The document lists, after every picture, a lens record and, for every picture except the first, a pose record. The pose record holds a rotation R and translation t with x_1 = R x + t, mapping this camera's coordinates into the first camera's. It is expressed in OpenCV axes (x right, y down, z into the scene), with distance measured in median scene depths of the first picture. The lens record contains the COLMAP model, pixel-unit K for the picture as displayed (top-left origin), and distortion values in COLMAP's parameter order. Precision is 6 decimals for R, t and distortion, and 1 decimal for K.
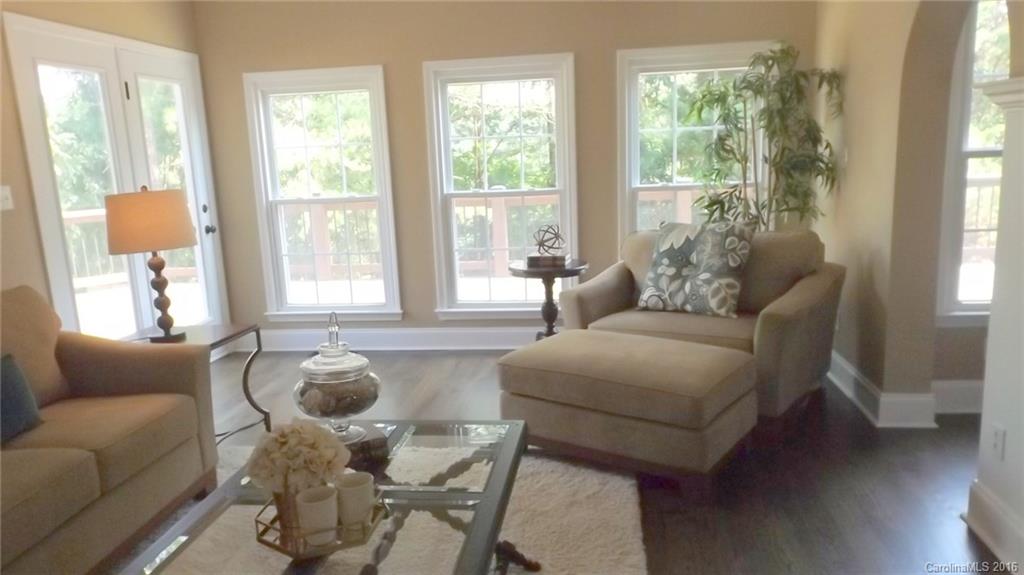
lens RADIAL K [[744.7, 0, 517.1], [0, 744.7, 290.7], [0, 0, 1]] dist [0.001933, 0.000788]
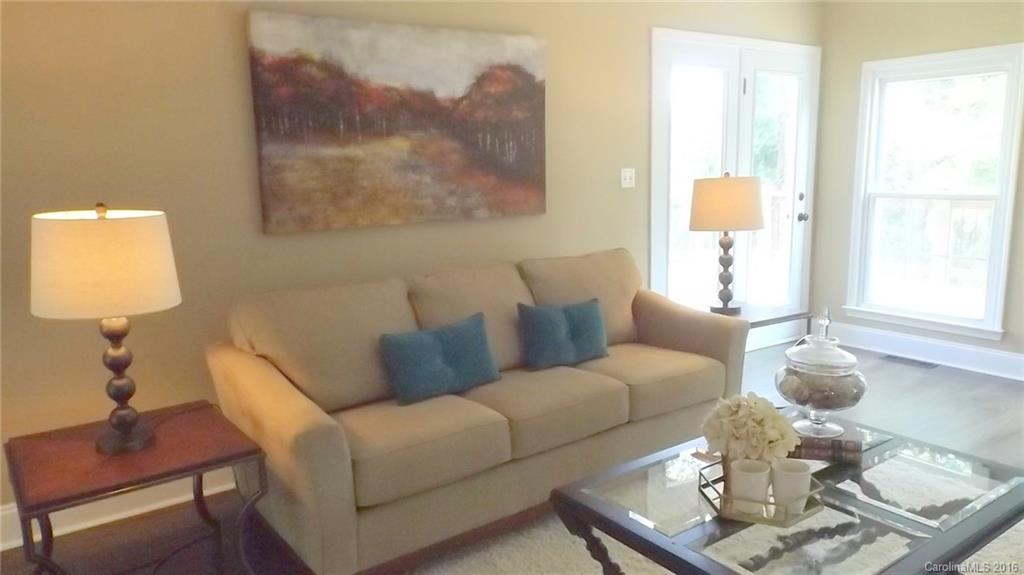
lens RADIAL K [[744.7, 0, 512.4], [0, 744.7, 289.1], [0, 0, 1]] dist [0.001933, 0.000788]
pose [[0.676547, 0.149492, -0.721066, 0.114315], [-0.141169, 0.987346, 0.072244, -0.002503], [0.722742, 0.052916, 0.689089, 0.004264]]
